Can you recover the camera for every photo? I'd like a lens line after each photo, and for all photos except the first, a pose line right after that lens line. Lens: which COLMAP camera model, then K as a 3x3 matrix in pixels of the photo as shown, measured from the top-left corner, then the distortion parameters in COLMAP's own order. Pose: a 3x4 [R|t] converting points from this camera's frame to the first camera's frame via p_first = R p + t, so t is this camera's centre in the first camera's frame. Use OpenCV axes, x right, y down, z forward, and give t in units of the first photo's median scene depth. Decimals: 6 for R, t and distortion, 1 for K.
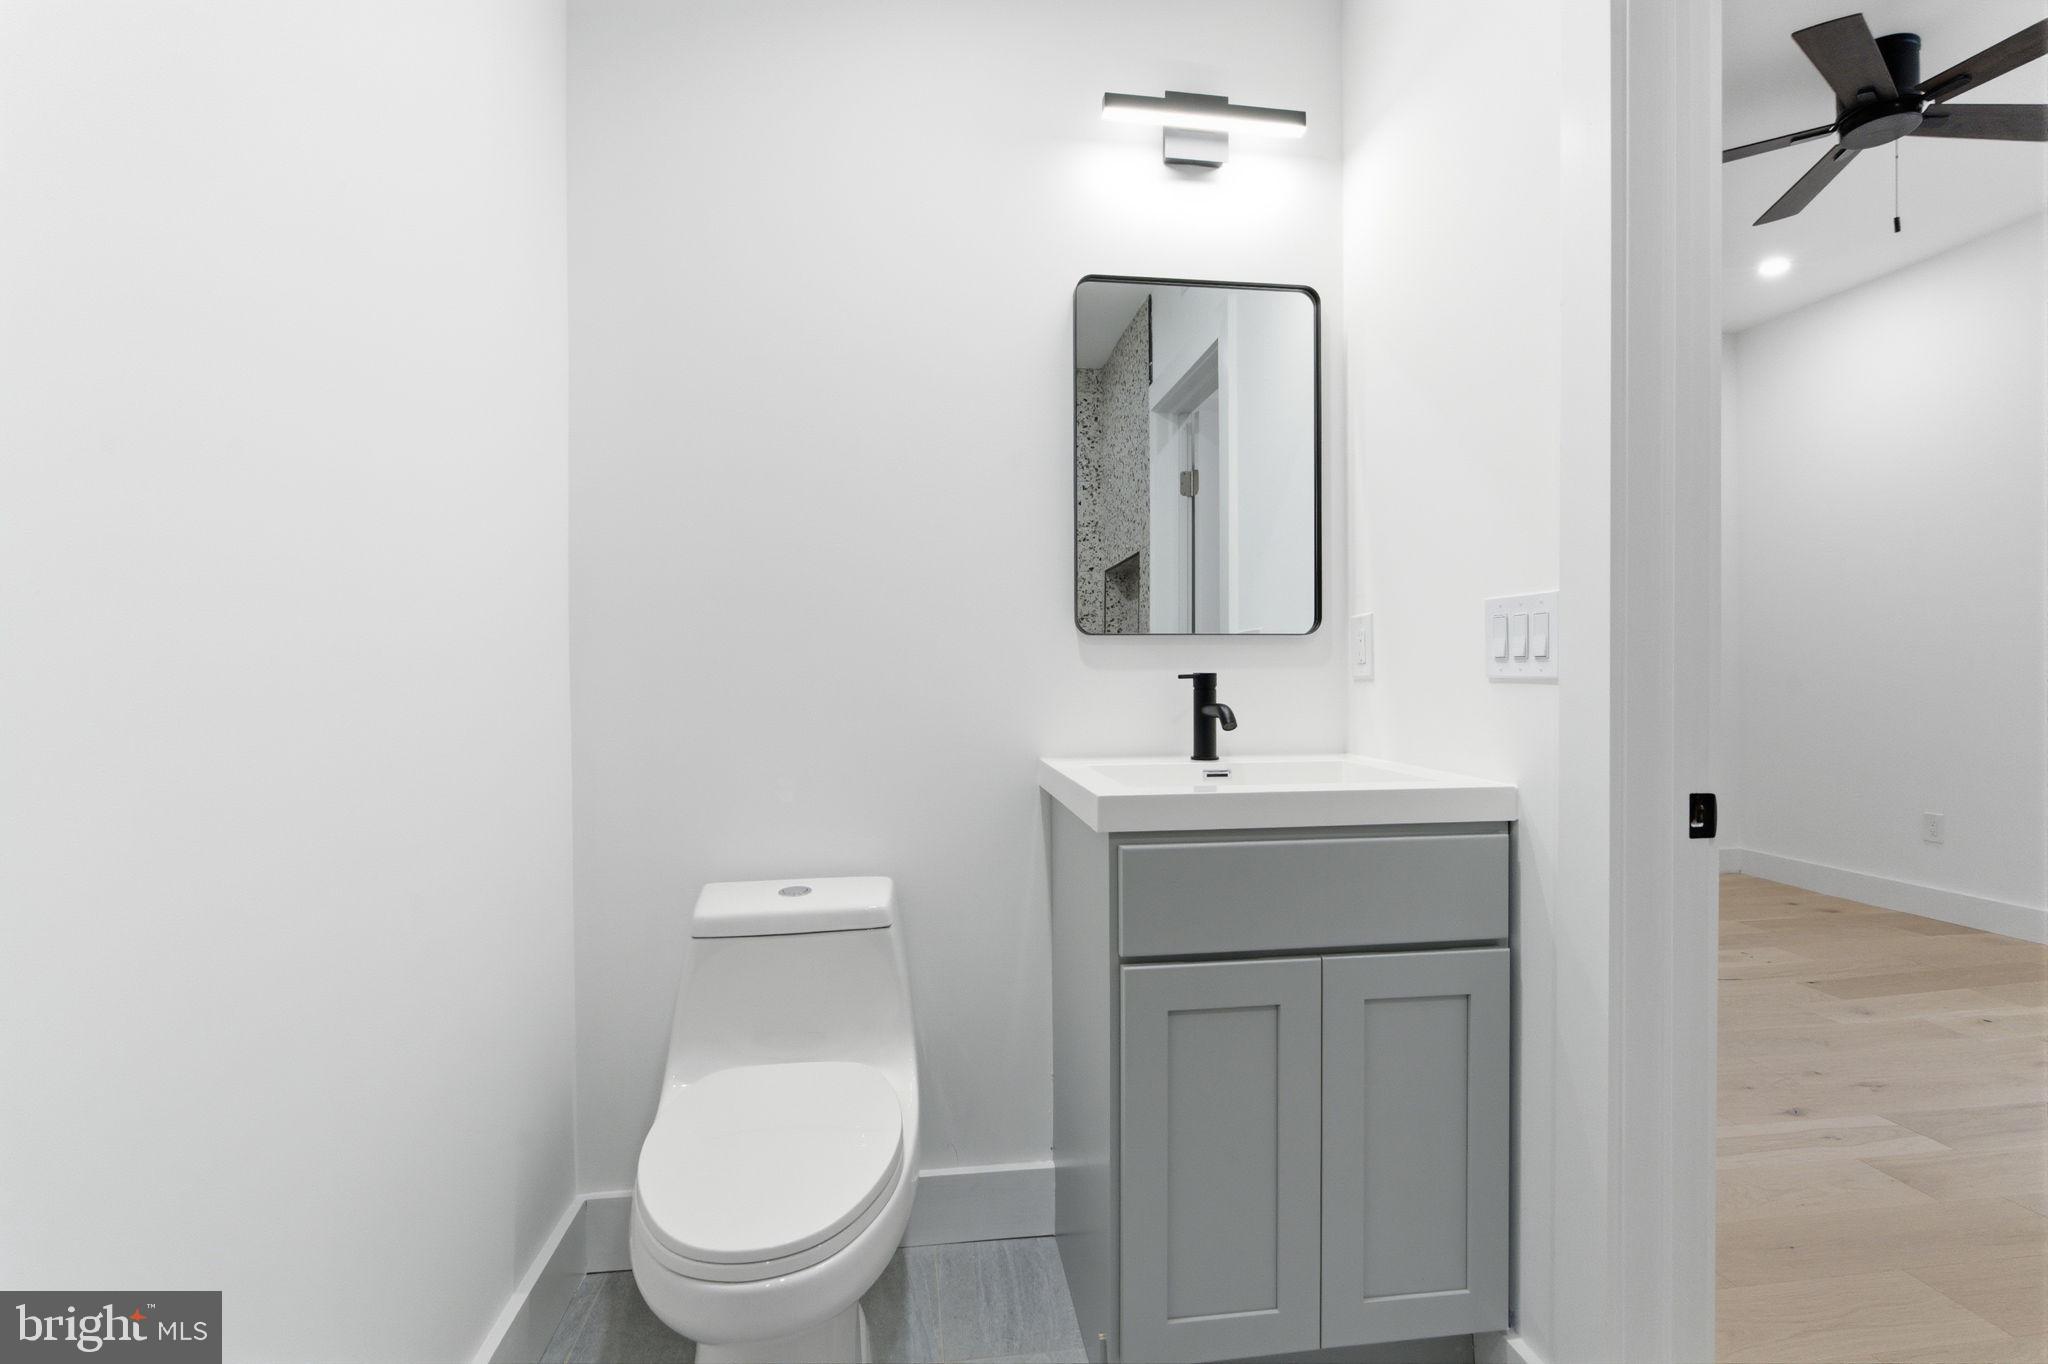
lens RADIAL K [[1064.9, 0, 1023.6], [0, 1064.9, 668.0], [0, 0, 1]] dist [-0.004376, 0.000121]
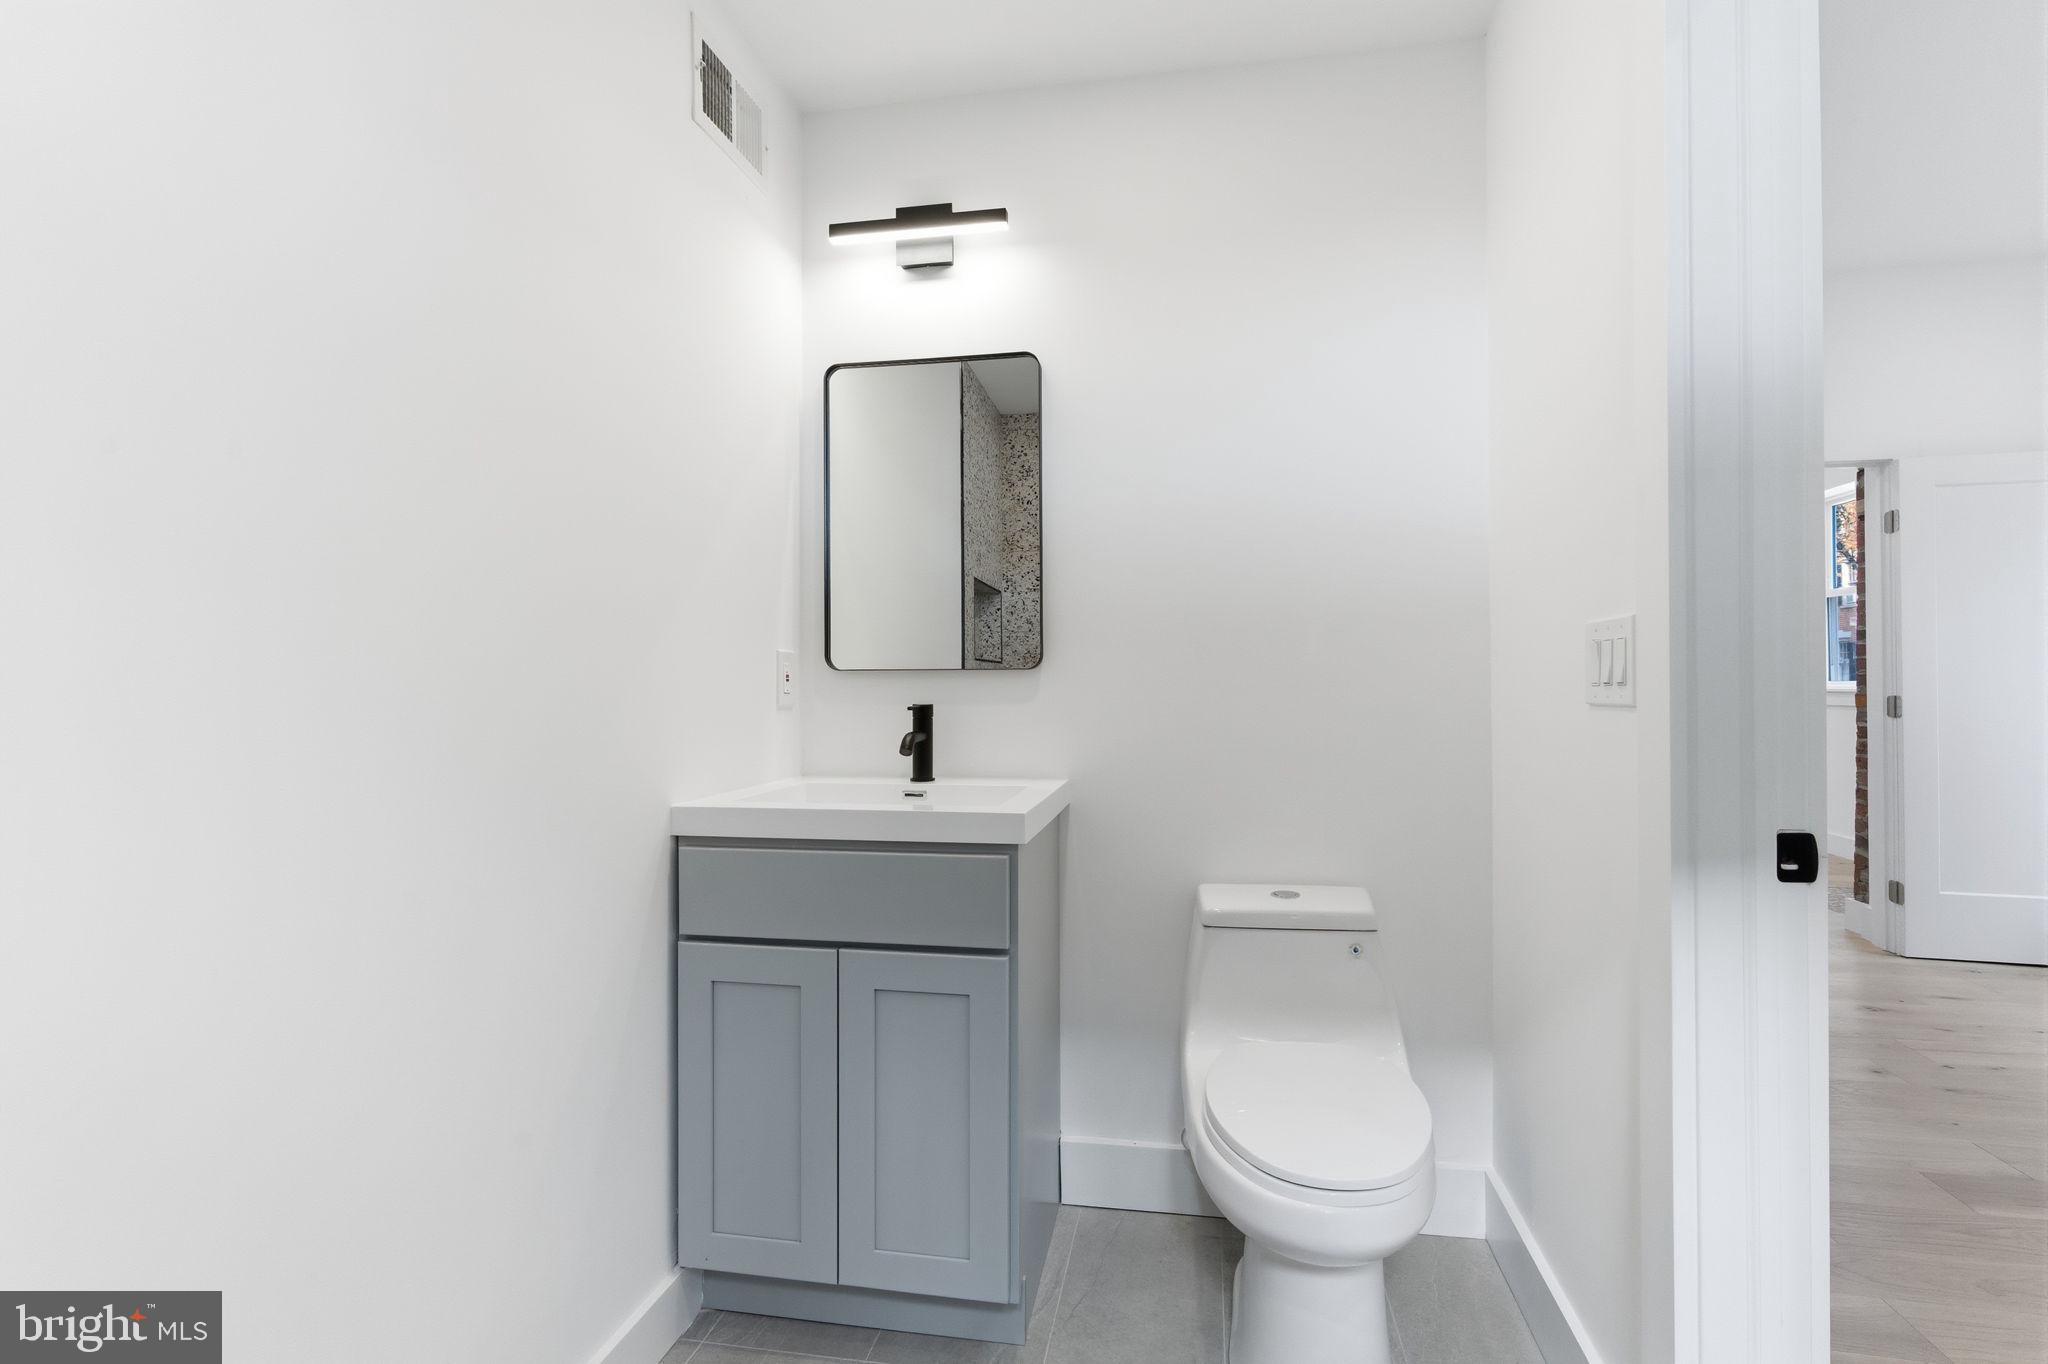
lens RADIAL K [[979.3, 0, 1027.3], [0, 979.3, 688.2], [0, 0, 1]] dist [-0.035073, -0.000142]
pose [[0.945130, -0.000942, -0.326693, 0.621413], [0.001473, 0.999998, 0.001378, -0.015395], [0.326691, -0.001784, 0.945129, 0.031885]]
